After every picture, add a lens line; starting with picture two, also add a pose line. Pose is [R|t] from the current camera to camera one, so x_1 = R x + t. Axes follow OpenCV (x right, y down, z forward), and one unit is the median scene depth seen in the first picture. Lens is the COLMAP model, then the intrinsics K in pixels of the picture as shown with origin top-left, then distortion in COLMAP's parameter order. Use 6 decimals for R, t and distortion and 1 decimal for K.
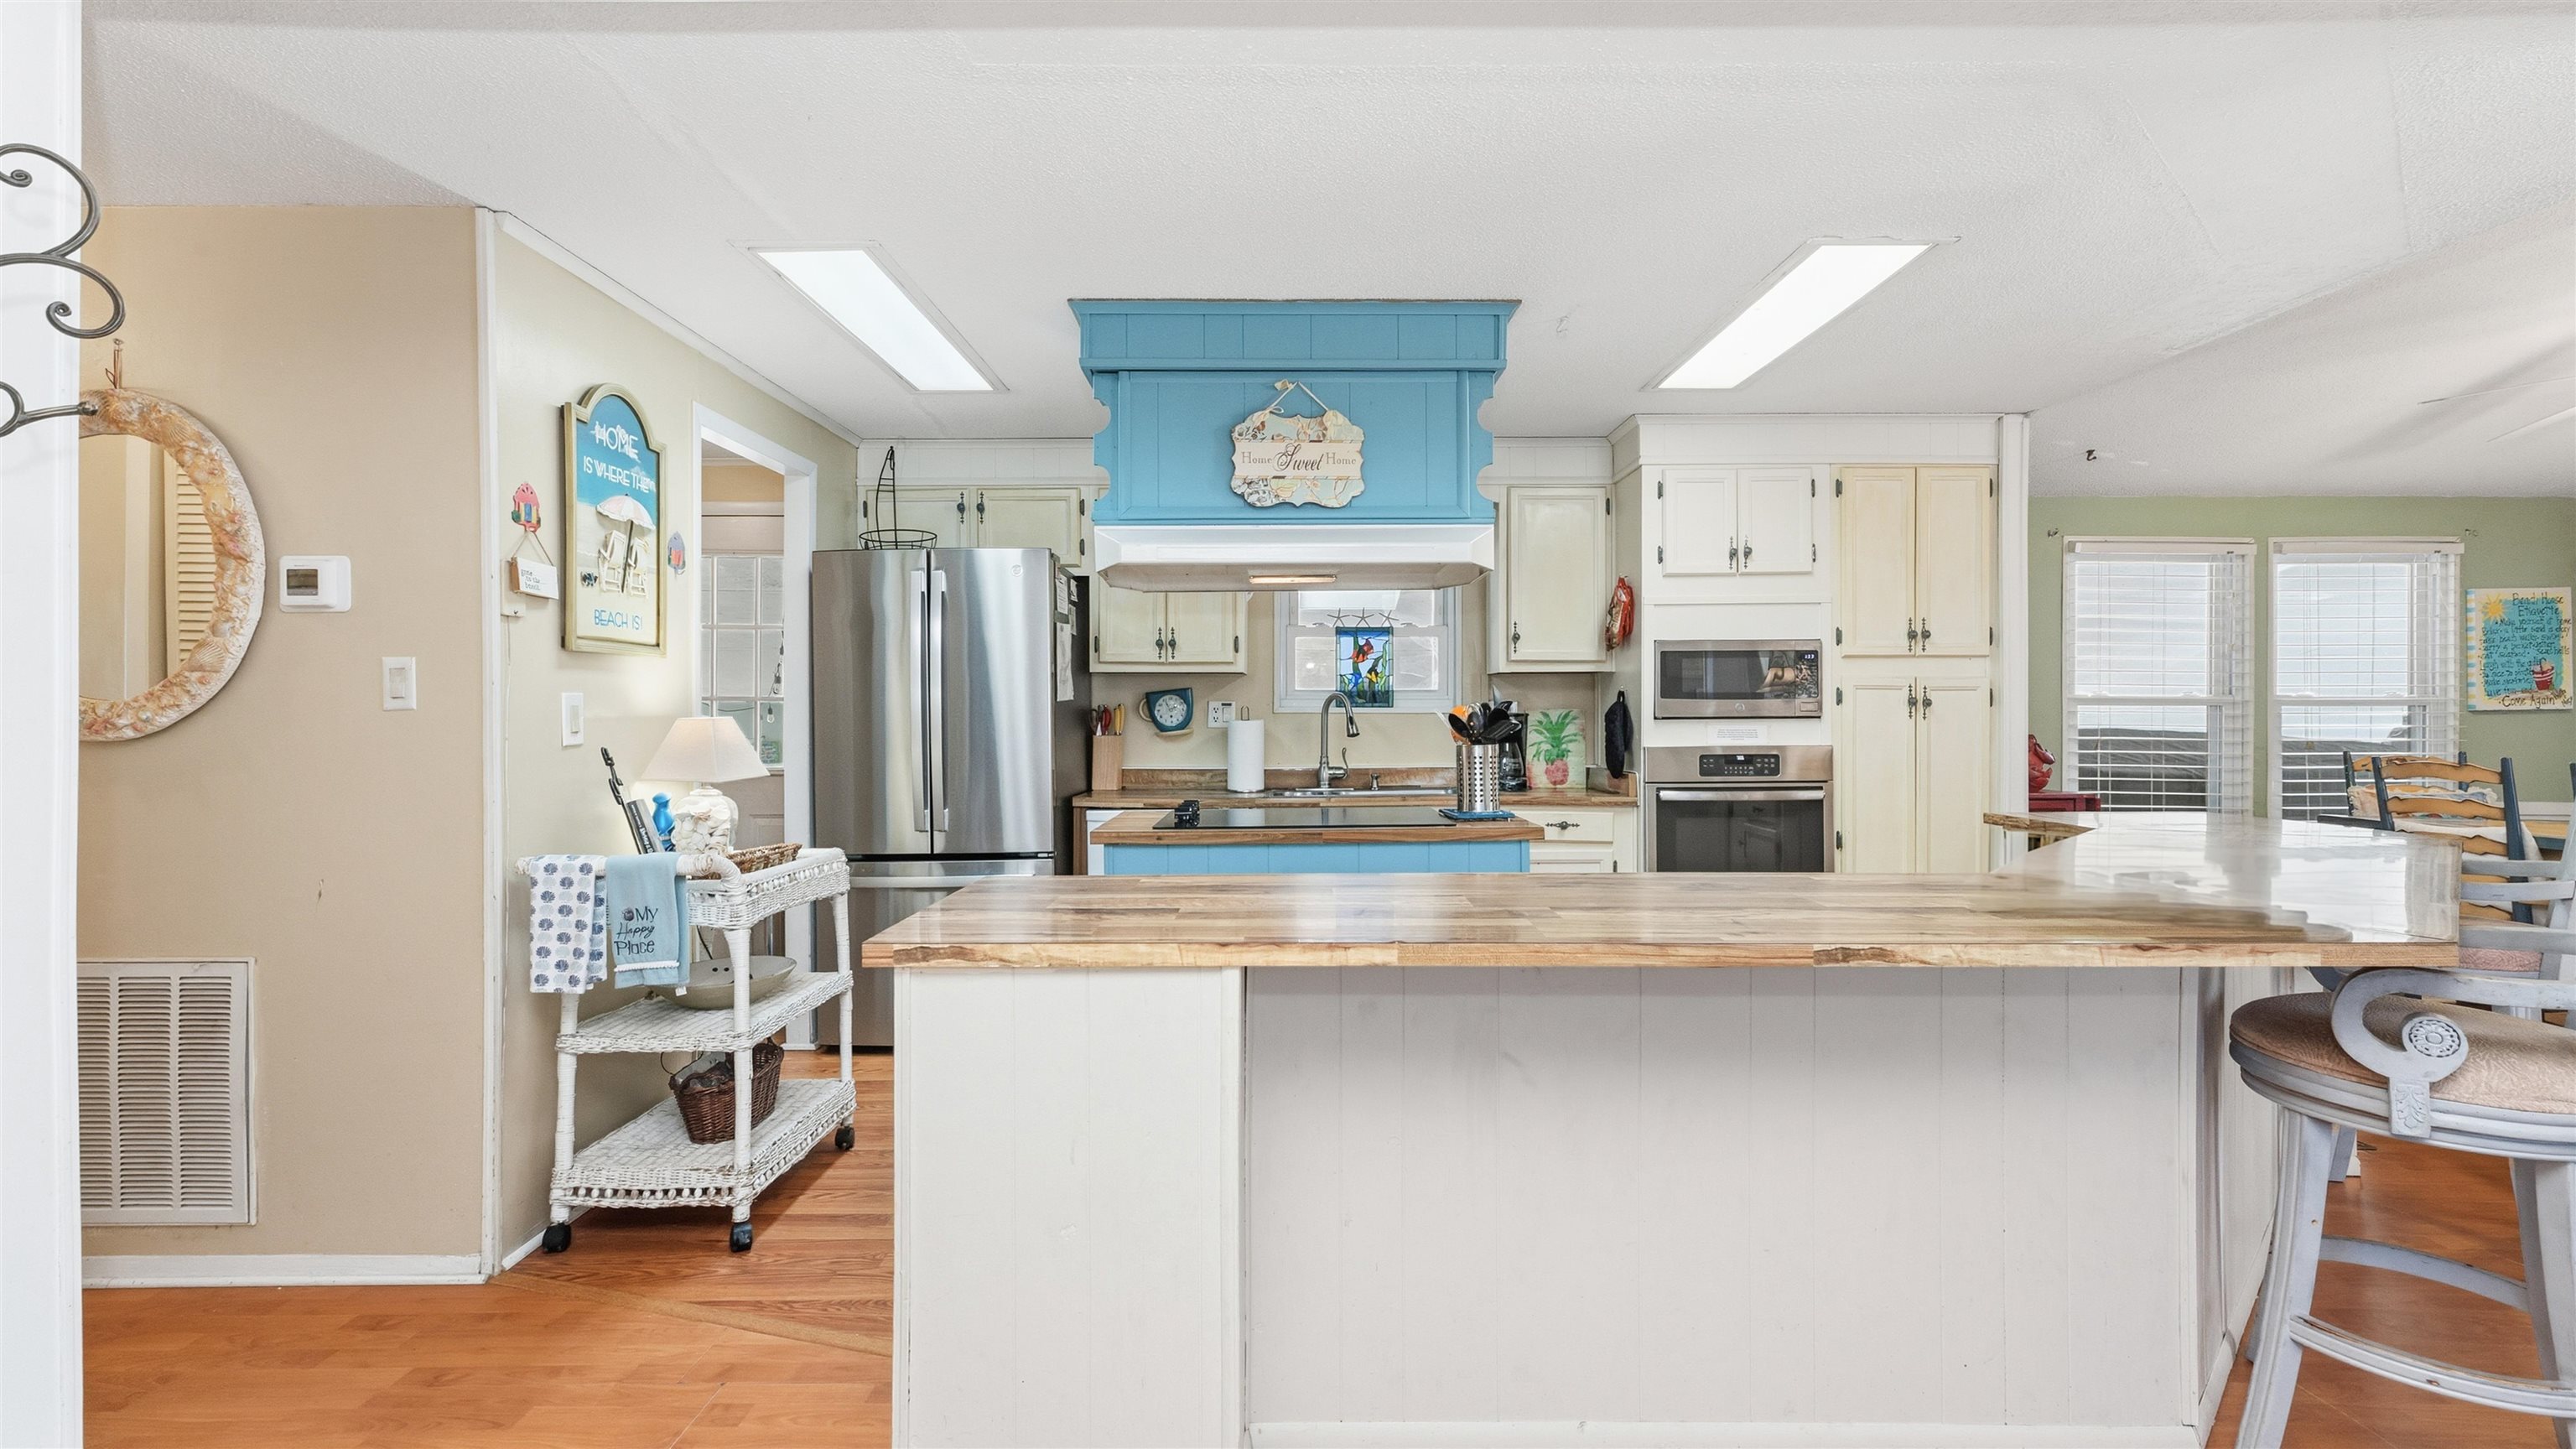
lens RADIAL K [[1173.5, 0, 1285.1], [0, 1173.5, 713.1], [0, 0, 1]] dist [0.003215, -0.000770]
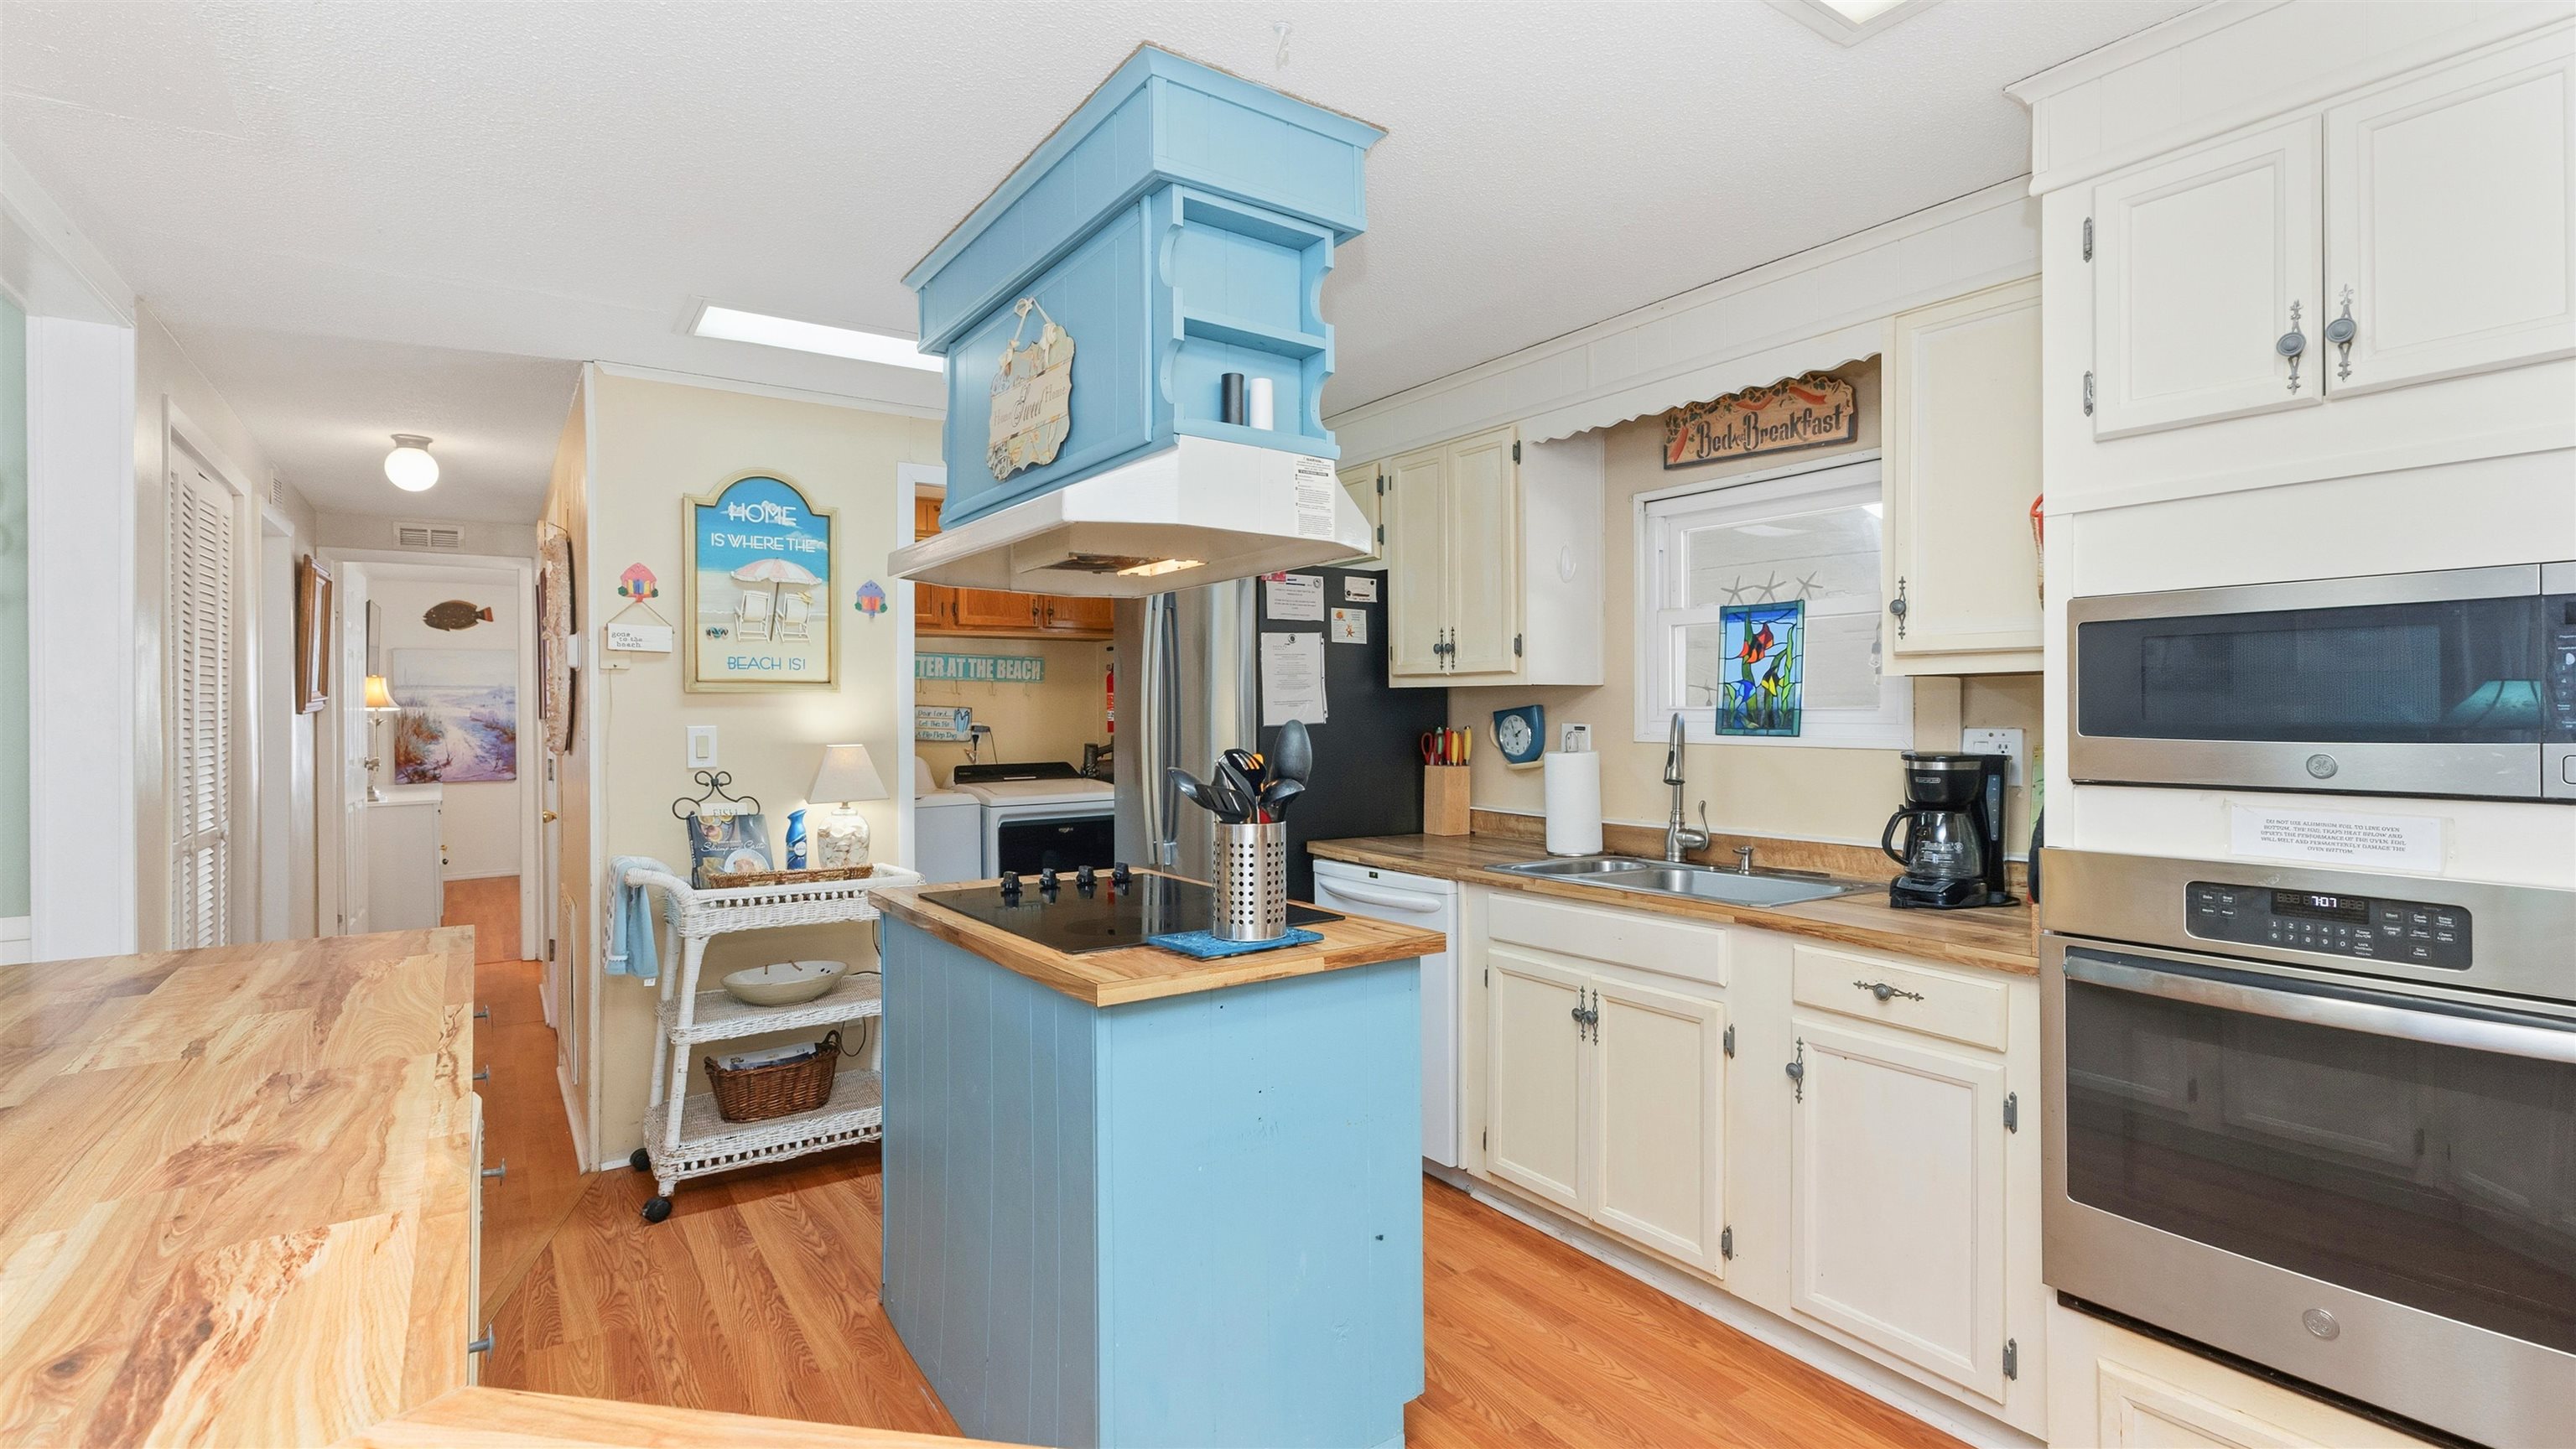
lens RADIAL K [[1173.5, 0, 1285.5], [0, 1173.5, 715.1], [0, 0, 1]] dist [0.003215, -0.000770]
pose [[0.566013, 0.003936, -0.824387, 0.504542], [0.000373, 0.999987, 0.005031, -0.021823], [0.824396, -0.003156, 0.566004, 0.522741]]
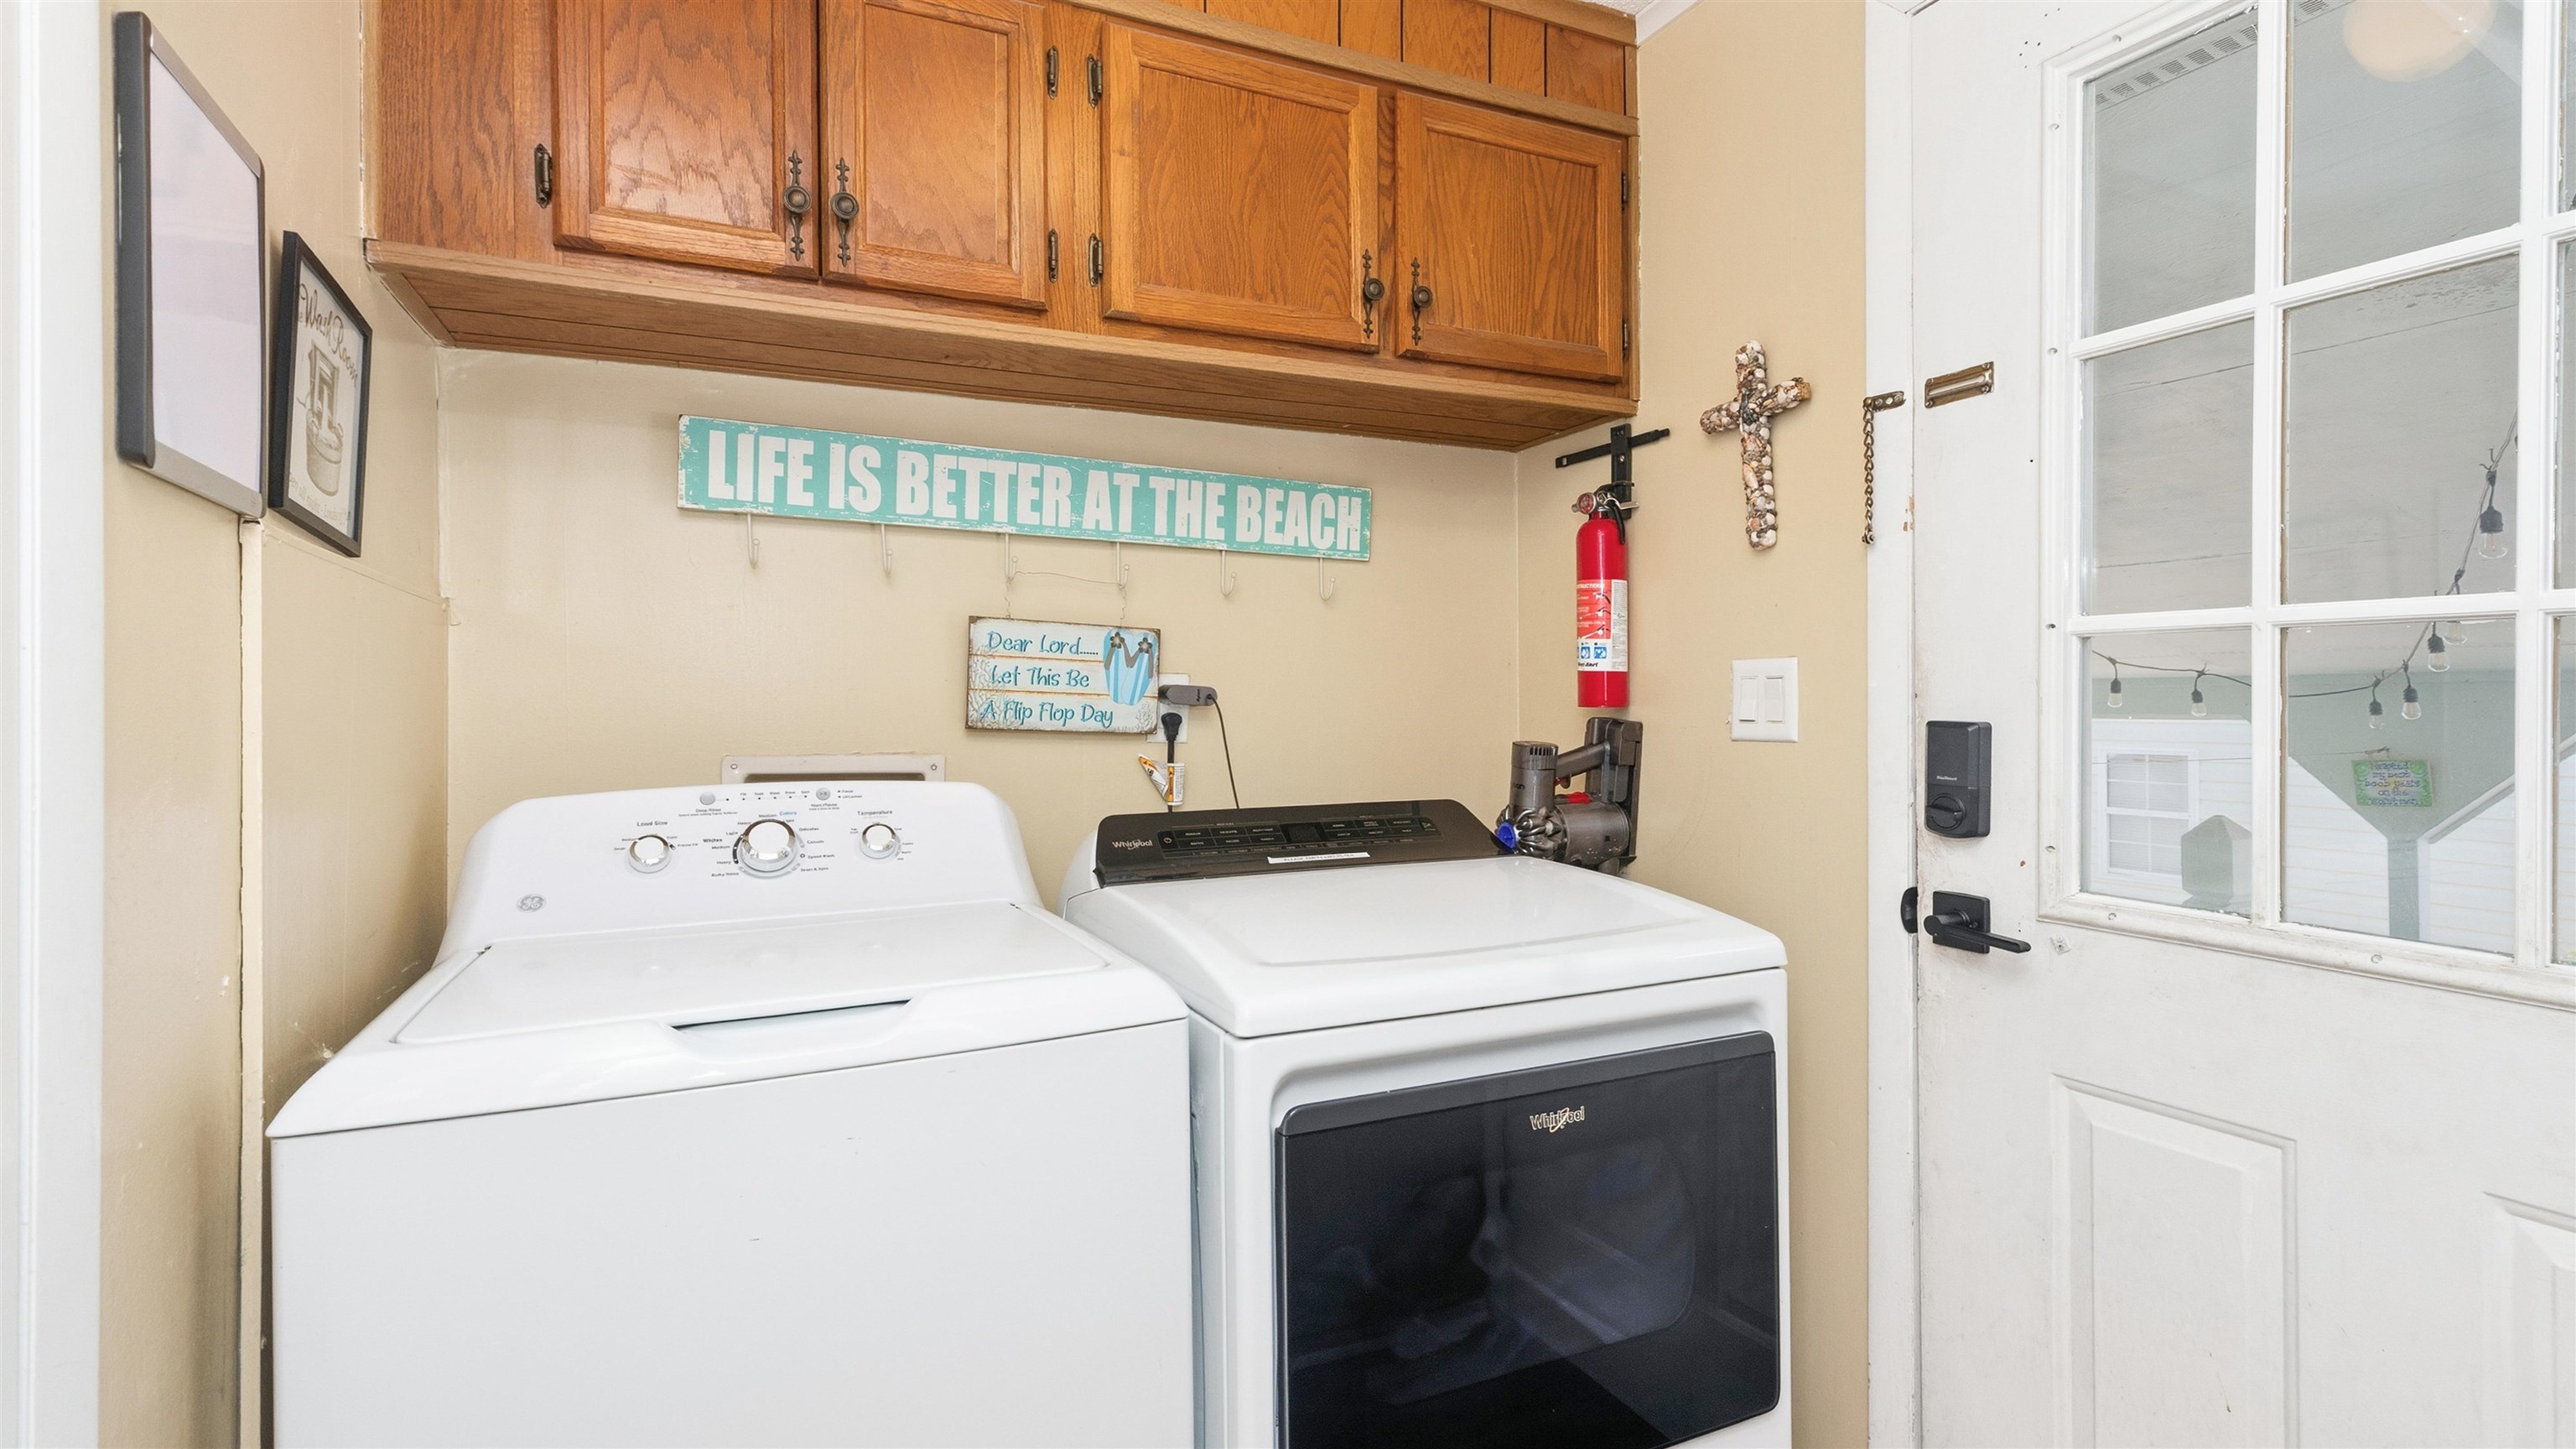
lens RADIAL K [[1173.5, 0, 1289.7], [0, 1173.5, 726.5], [0, 0, 1]] dist [0.003215, -0.000770]
pose [[0.416633, -0.000586, -0.909075, -0.412805], [0.007298, 0.999970, 0.002701, 0.011197], [0.909045, -0.007760, 0.416625, 0.856603]]
